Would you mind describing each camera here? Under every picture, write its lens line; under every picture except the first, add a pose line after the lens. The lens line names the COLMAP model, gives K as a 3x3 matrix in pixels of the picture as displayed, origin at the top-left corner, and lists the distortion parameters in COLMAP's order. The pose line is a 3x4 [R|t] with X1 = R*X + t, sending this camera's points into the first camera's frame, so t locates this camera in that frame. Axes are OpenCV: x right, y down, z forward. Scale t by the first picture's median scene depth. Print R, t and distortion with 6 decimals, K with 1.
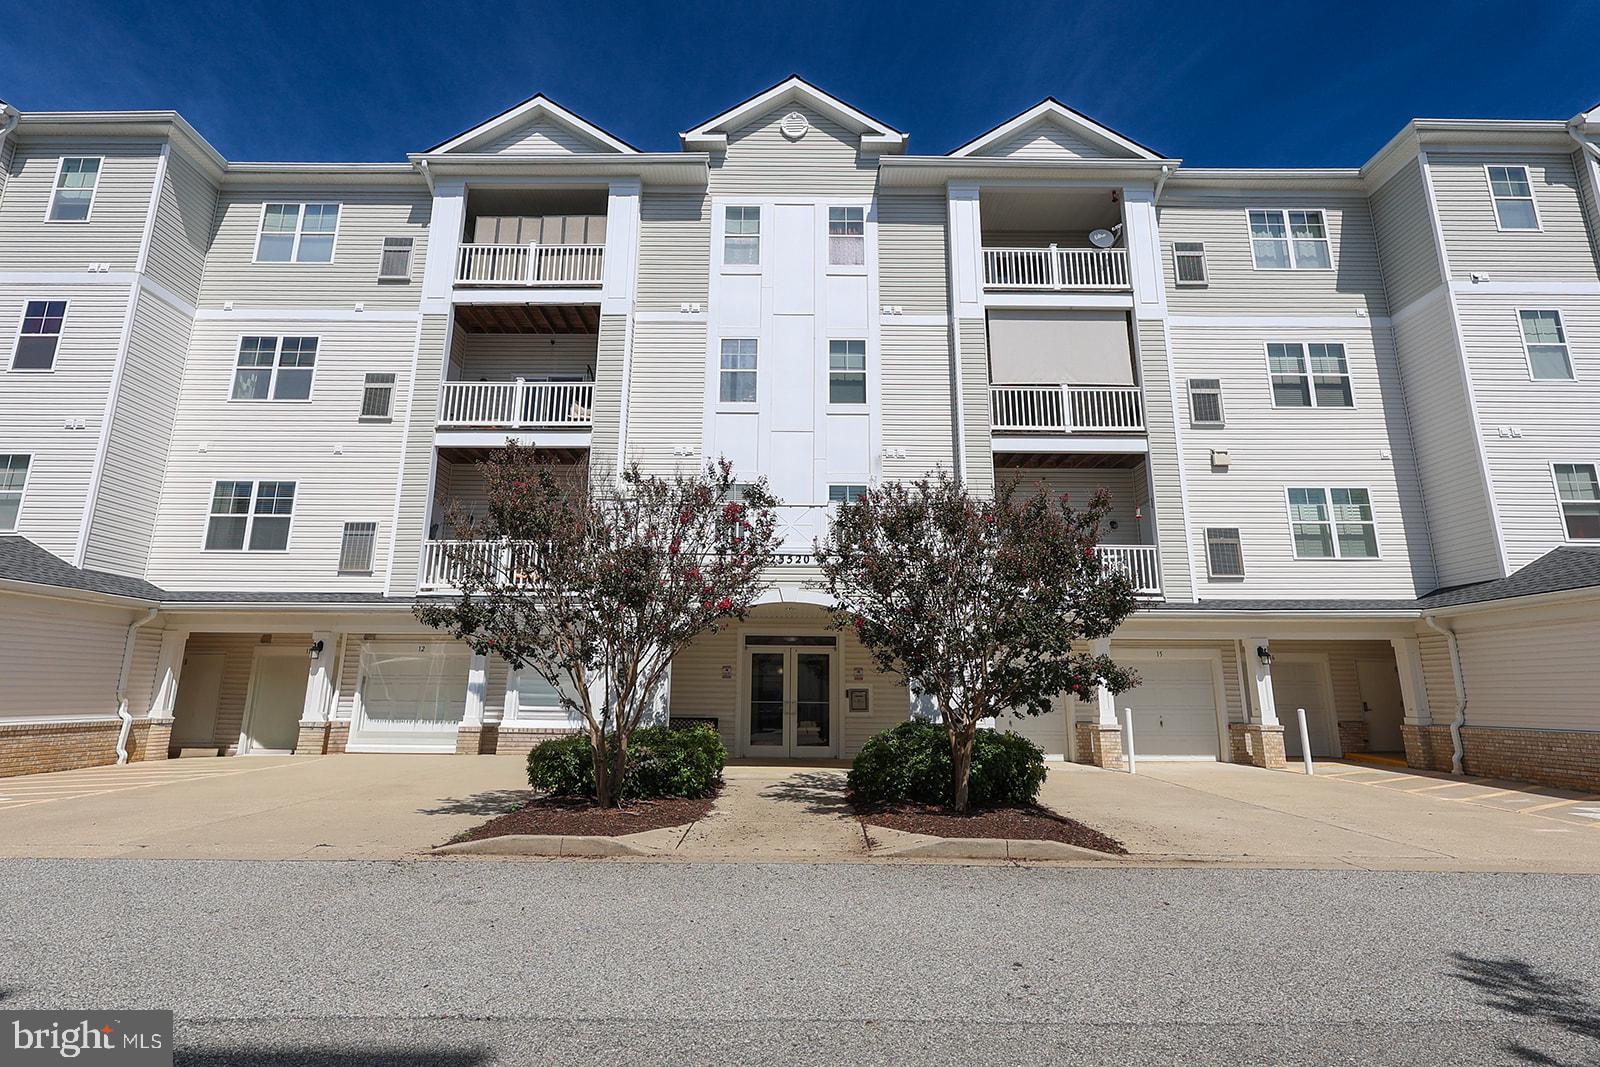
lens RADIAL K [[782.8, 0, 795.3], [0, 782.8, 529.0], [0, 0, 1]] dist [-0.005753, 0.001619]
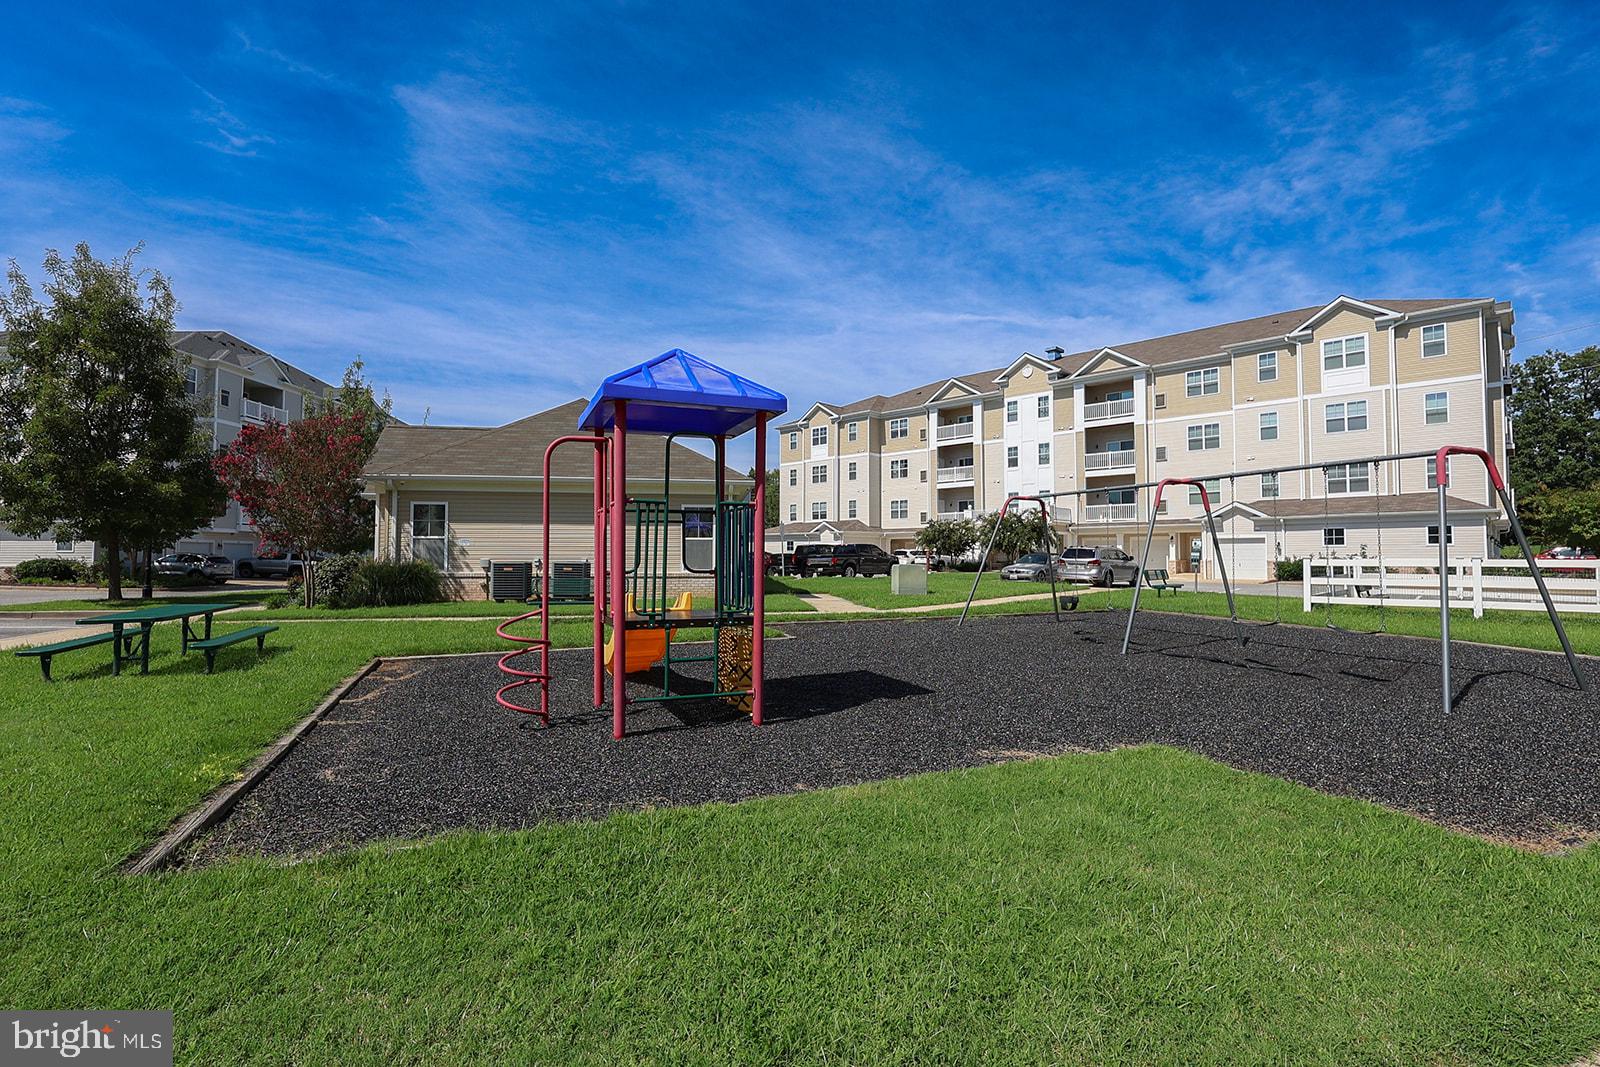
lens RADIAL K [[728.3, 0, 797.3], [0, 728.3, 528.9], [0, 0, 1]] dist [0.000124, 0.000631]
pose [[0.700804, -0.033739, -0.712555, 1.449433], [0.158250, 0.981345, 0.109174, -0.379524], [0.695579, -0.189272, 0.693070, -1.792817]]
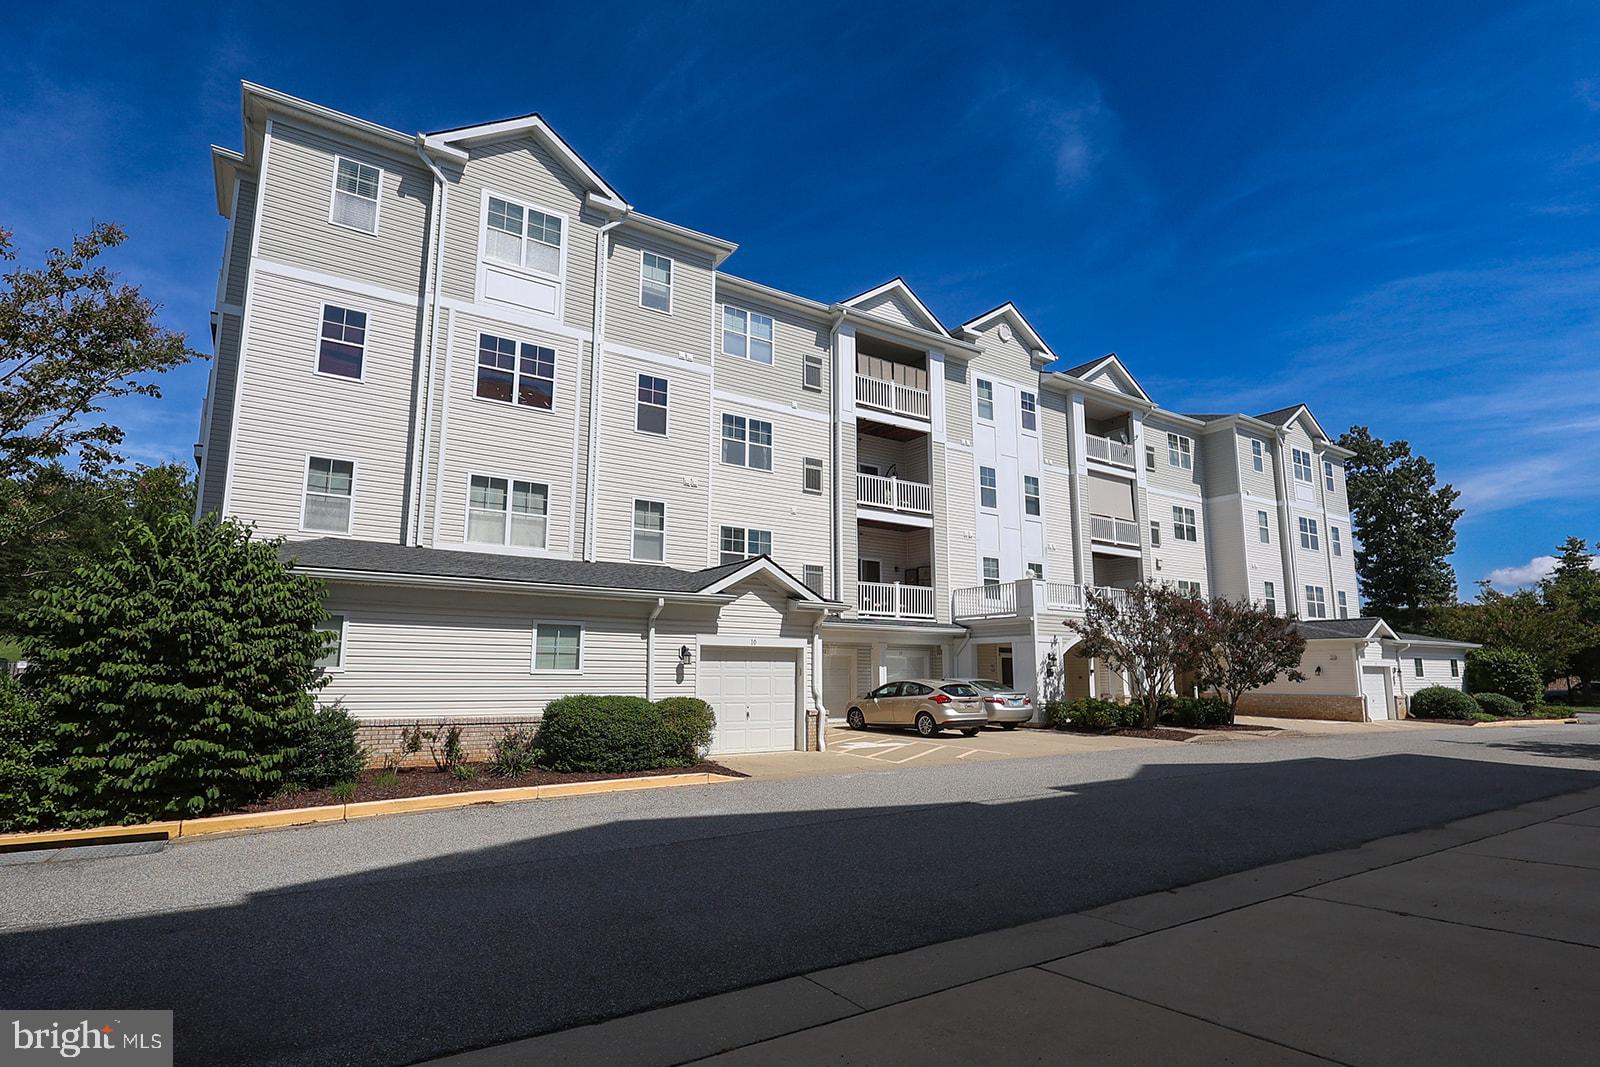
lens RADIAL K [[881.2, 0, 800.1], [0, 881.2, 546.7], [0, 0, 1]] dist [0.001371, 0.000525]
pose [[0.814297, 0.083205, 0.574454, -1.430922], [-0.112108, 0.993583, 0.015002, -0.061285], [-0.569519, -0.076617, 0.818399, -0.296550]]
